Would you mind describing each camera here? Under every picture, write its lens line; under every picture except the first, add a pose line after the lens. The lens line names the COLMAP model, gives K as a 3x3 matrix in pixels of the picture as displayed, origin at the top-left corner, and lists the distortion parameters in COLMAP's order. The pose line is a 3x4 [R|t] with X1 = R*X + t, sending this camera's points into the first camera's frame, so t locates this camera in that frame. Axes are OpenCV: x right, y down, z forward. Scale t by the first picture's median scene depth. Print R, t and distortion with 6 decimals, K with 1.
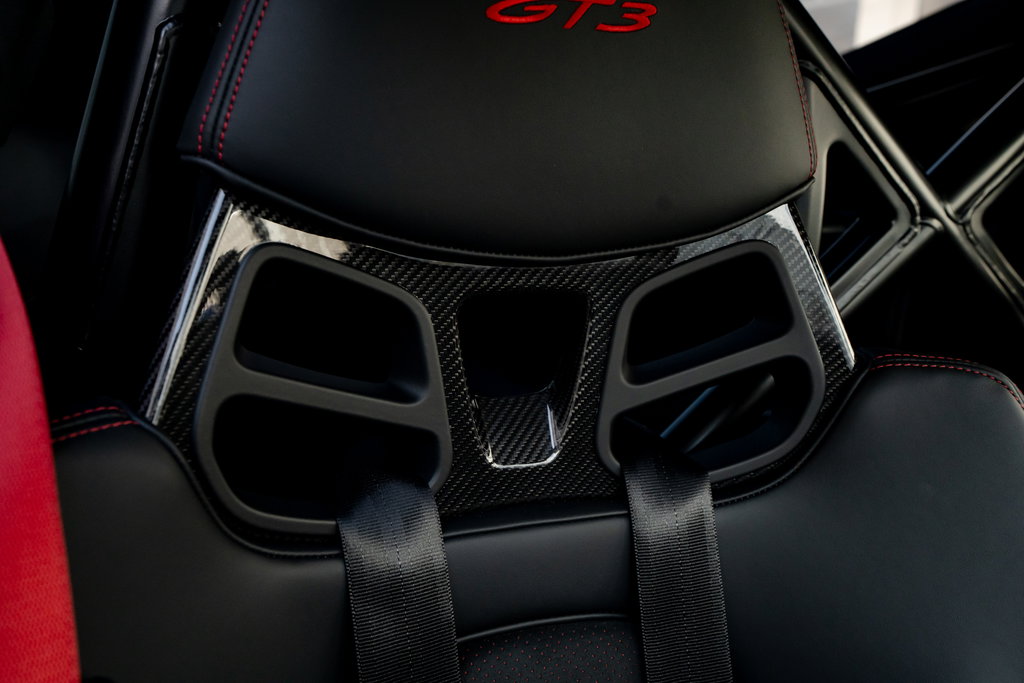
lens RADIAL K [[846.4, 0, 520.2], [0, 846.4, 339.4], [0, 0, 1]] dist [0.041011, 0.010958]
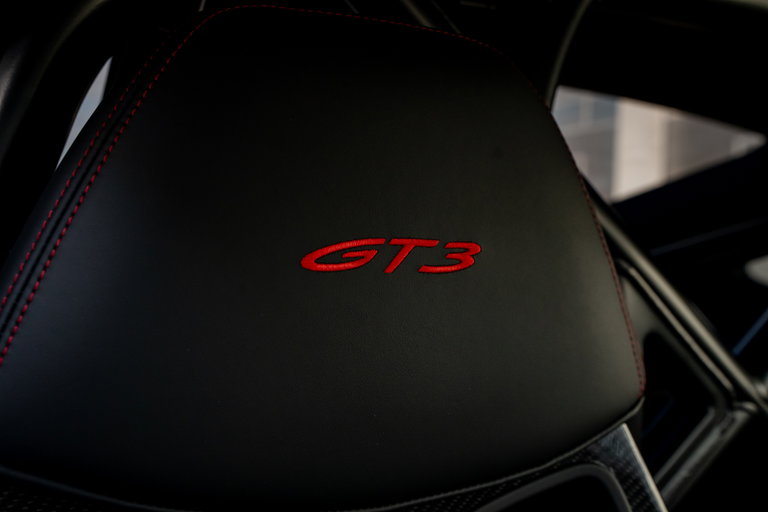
lens RADIAL K [[742.2, 0, 387.7], [0, 742.2, 248.4], [0, 0, 1]] dist [0.082898, 0.000000]
pose [[0.997913, 0.020621, 0.061188, 0.003109], [-0.009064, 0.982987, -0.183449, -0.201188], [-0.063930, 0.182512, 0.981123, 0.159527]]
